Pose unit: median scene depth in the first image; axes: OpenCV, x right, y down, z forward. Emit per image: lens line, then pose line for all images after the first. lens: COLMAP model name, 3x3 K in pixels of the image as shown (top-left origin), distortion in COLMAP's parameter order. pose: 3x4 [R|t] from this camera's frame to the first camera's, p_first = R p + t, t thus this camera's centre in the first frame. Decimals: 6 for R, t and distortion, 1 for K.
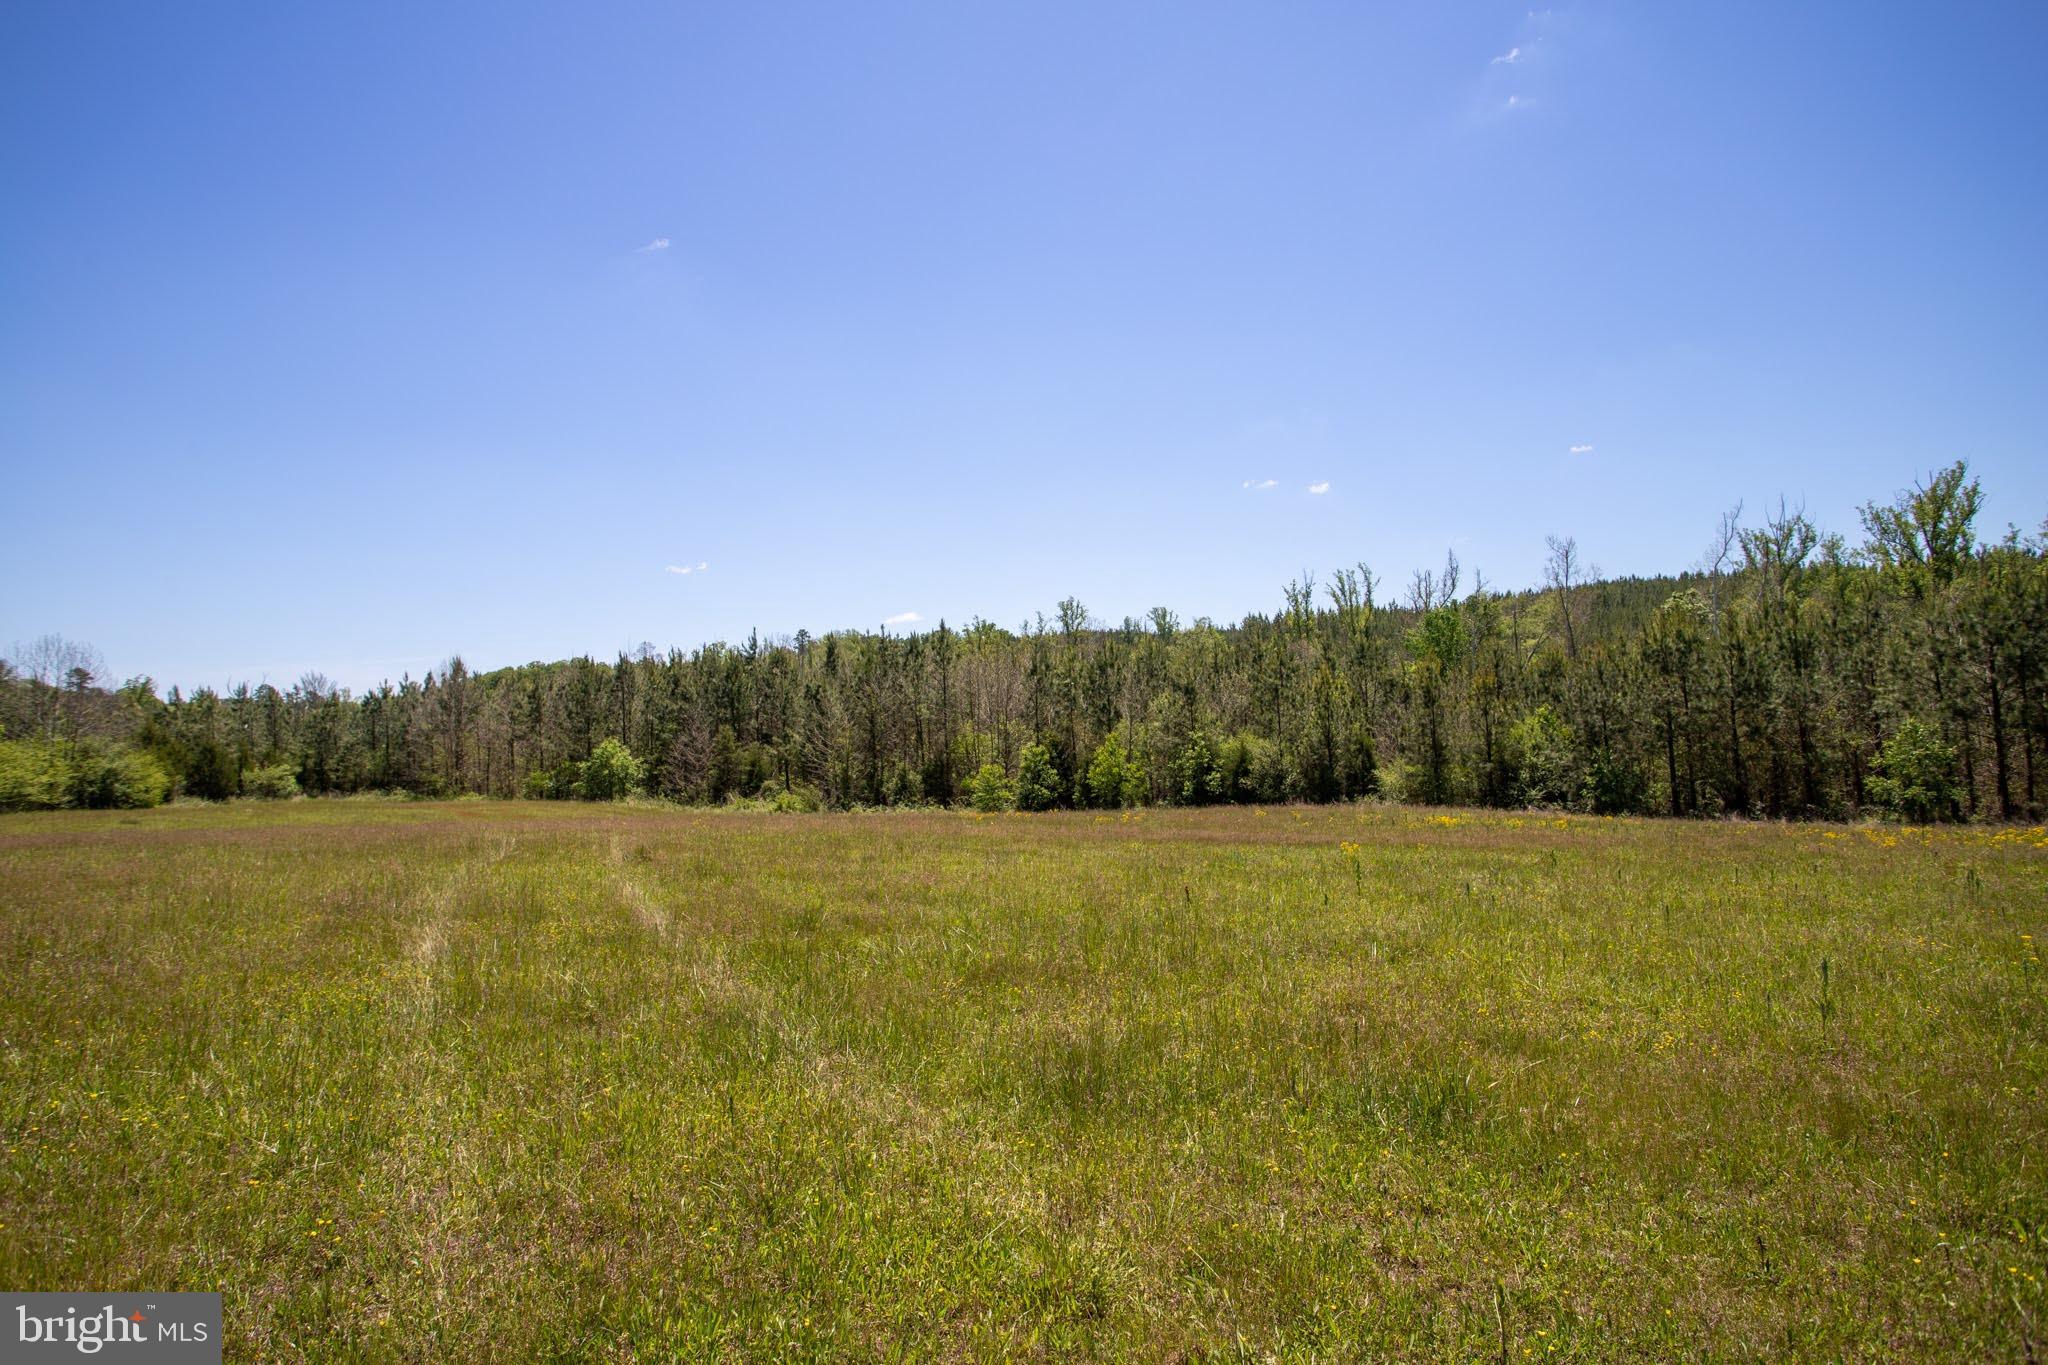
lens RADIAL K [[1046.9, 0, 1023.0], [0, 1046.9, 666.5], [0, 0, 1]] dist [-0.072684, 0.033715]
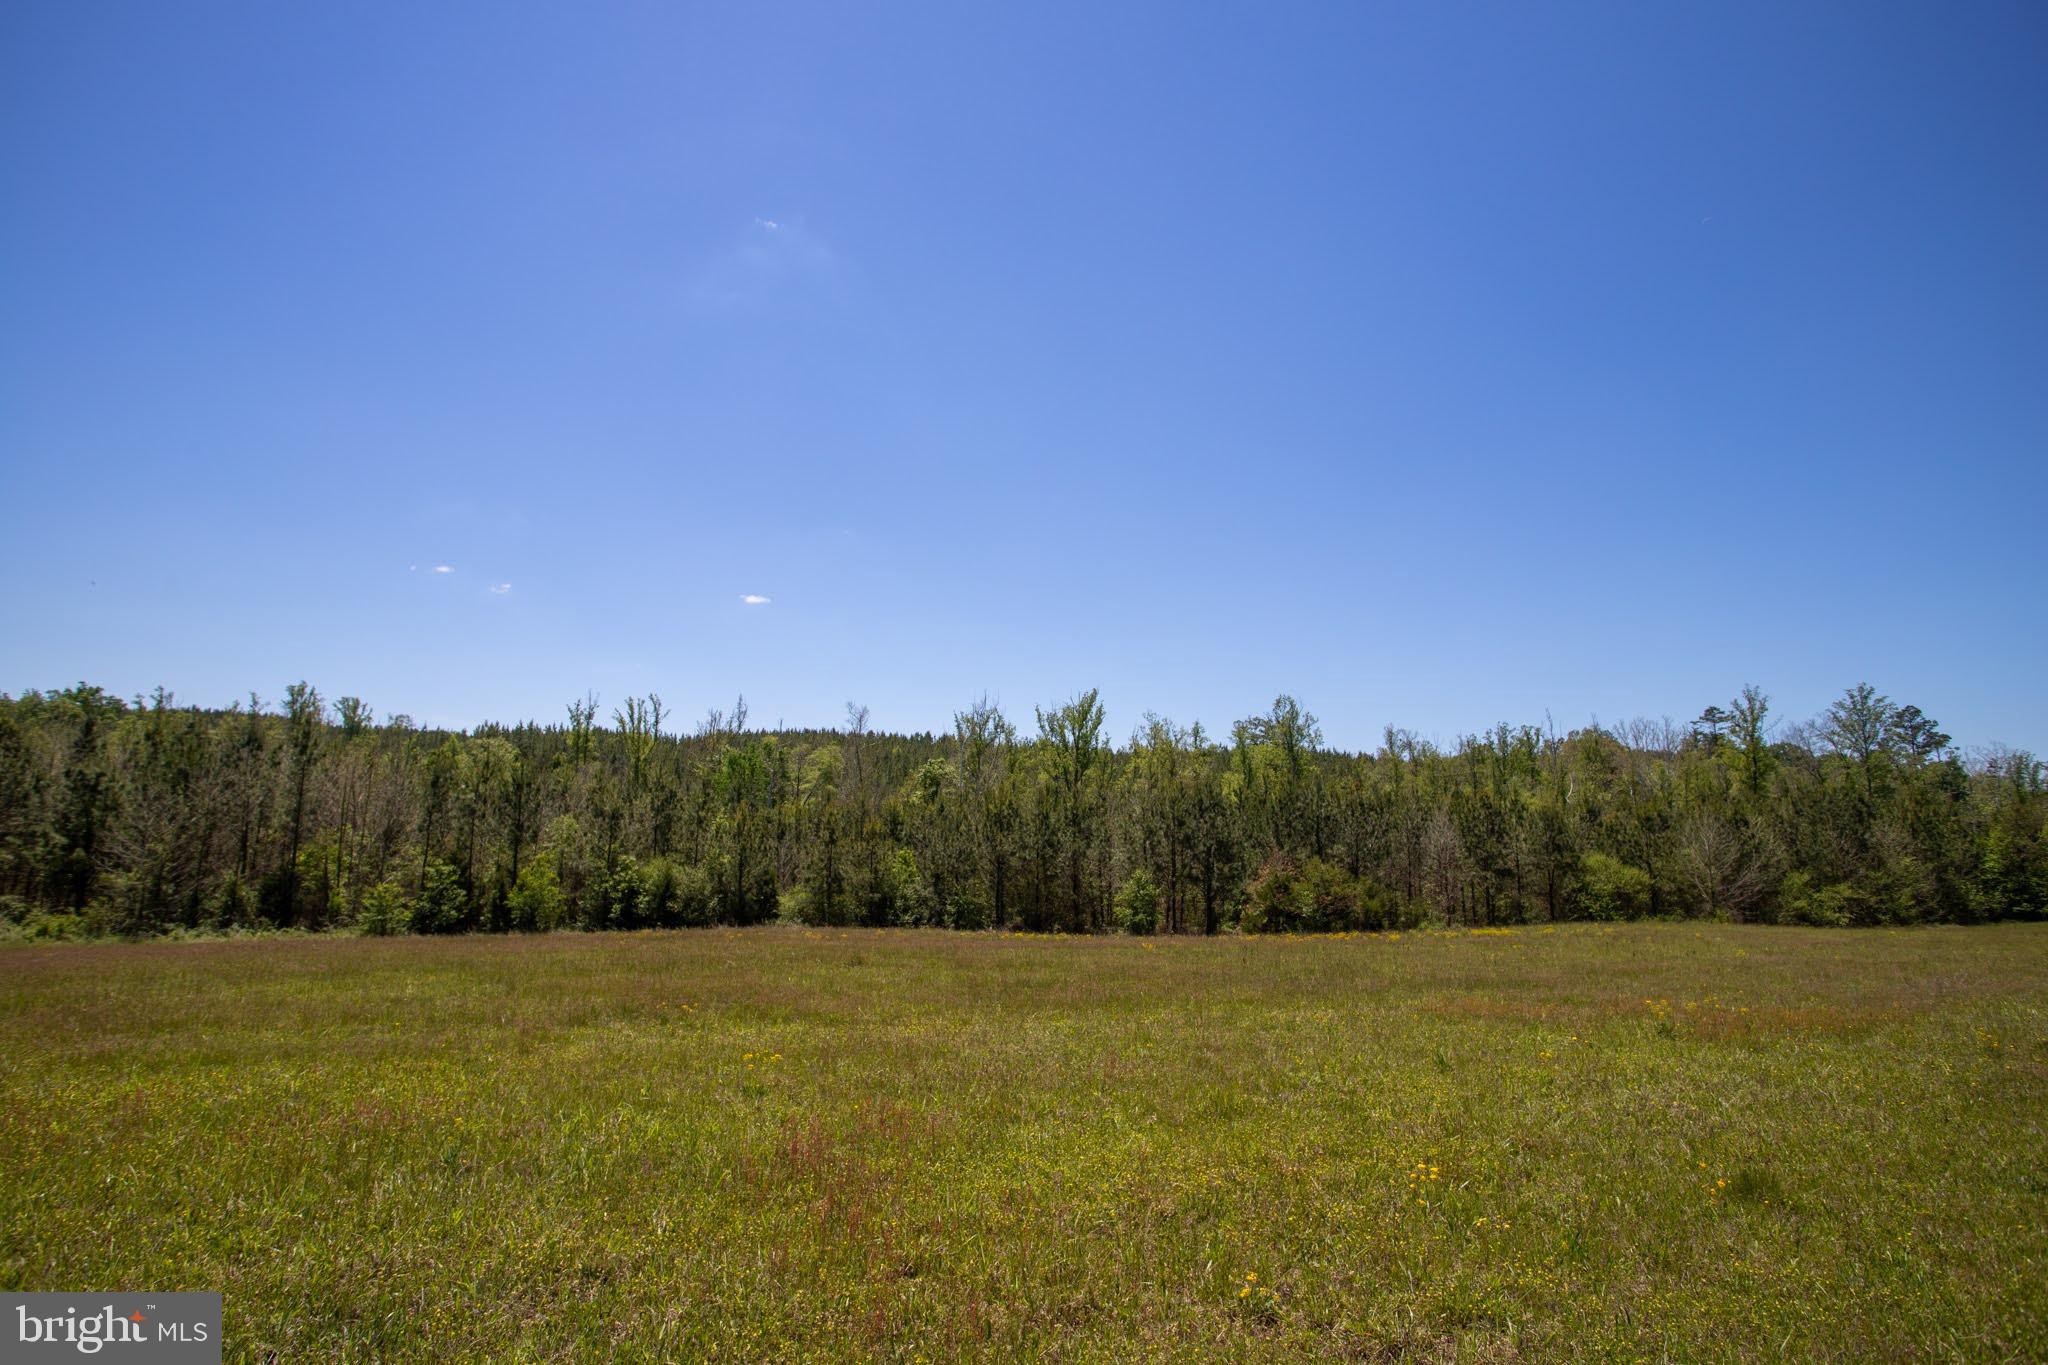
lens RADIAL K [[1046.9, 0, 1018.1], [0, 1046.9, 671.1], [0, 0, 1]] dist [-0.072684, 0.033715]
pose [[0.723419, 0.153218, 0.673194, -0.263028], [-0.077756, 0.986941, -0.141070, -0.006571], [-0.686017, 0.049707, 0.725885, -0.046076]]
